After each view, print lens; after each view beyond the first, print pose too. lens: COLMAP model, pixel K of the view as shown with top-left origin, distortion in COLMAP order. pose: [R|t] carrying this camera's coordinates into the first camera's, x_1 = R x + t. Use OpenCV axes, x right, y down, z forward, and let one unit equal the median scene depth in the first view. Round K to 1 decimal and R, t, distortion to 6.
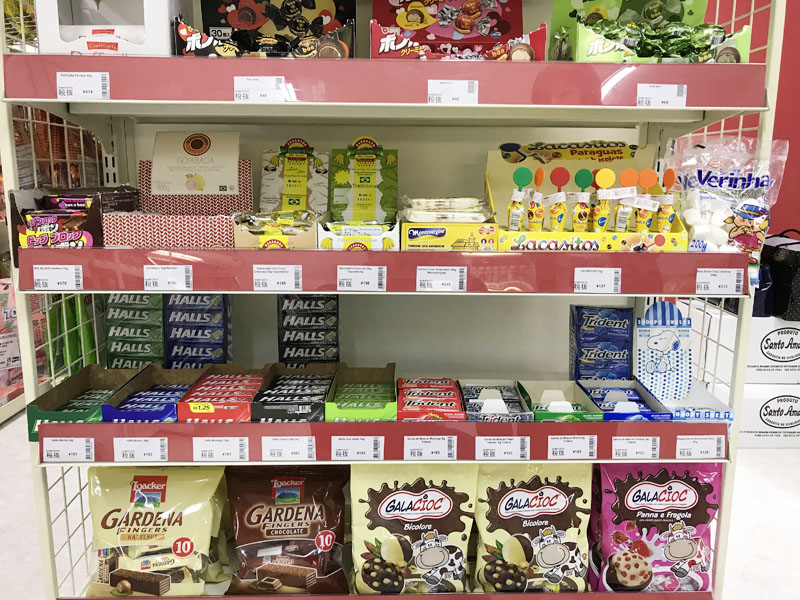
lens RADIAL K [[656.7, 0, 403.3], [0, 656.7, 289.0], [0, 0, 1]] dist [0.019109, -0.010462]
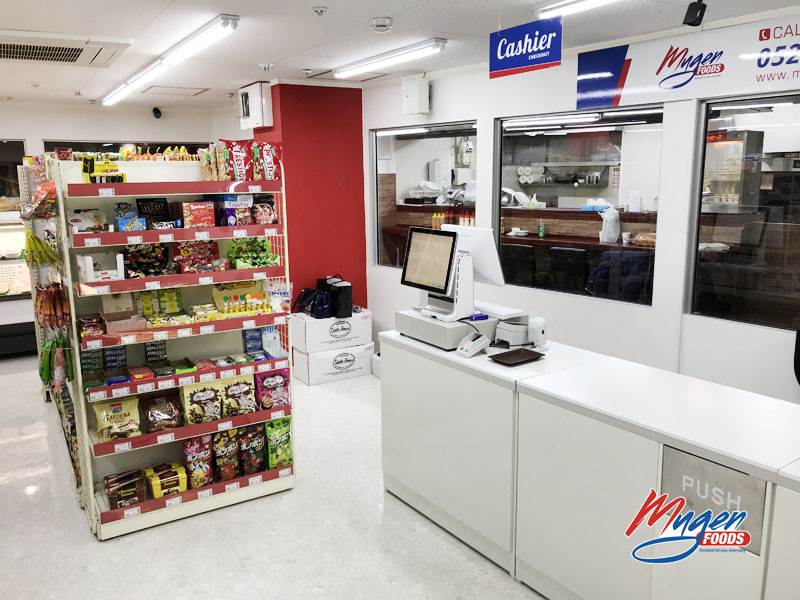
lens RADIAL K [[656.7, 0, 413.7], [0, 656.7, 287.4], [0, 0, 1]] dist [0.019109, -0.010462]
pose [[0.856744, -0.103946, 0.505158, -0.720559], [0.108126, 0.993913, 0.021135, -0.184311], [-0.504280, 0.036513, 0.862768, -2.531392]]
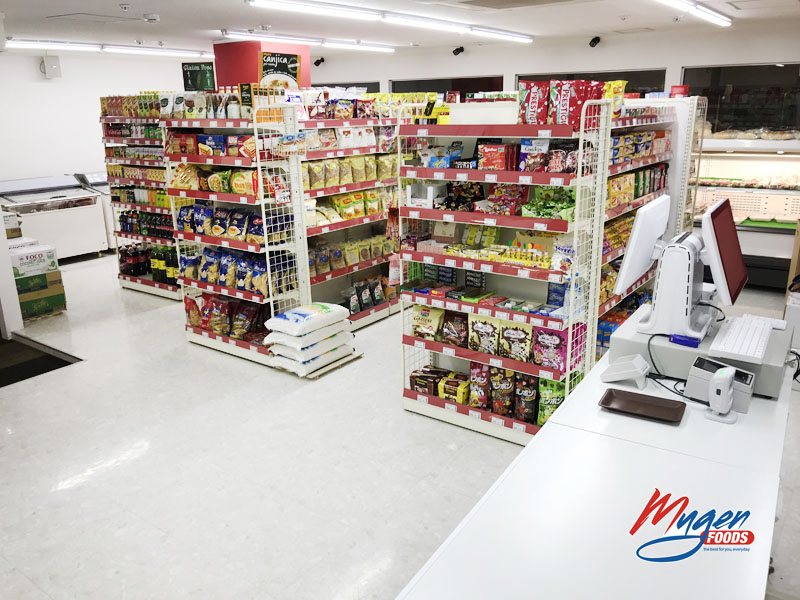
lens RADIAL K [[656.7, 0, 403.1], [0, 656.7, 293.3], [0, 0, 1]] dist [0.019109, -0.010462]
pose [[0.795131, 0.144753, -0.588908, 1.800532], [-0.084913, 0.988103, 0.128227, -0.294901], [0.600463, -0.051952, 0.797963, -2.188563]]
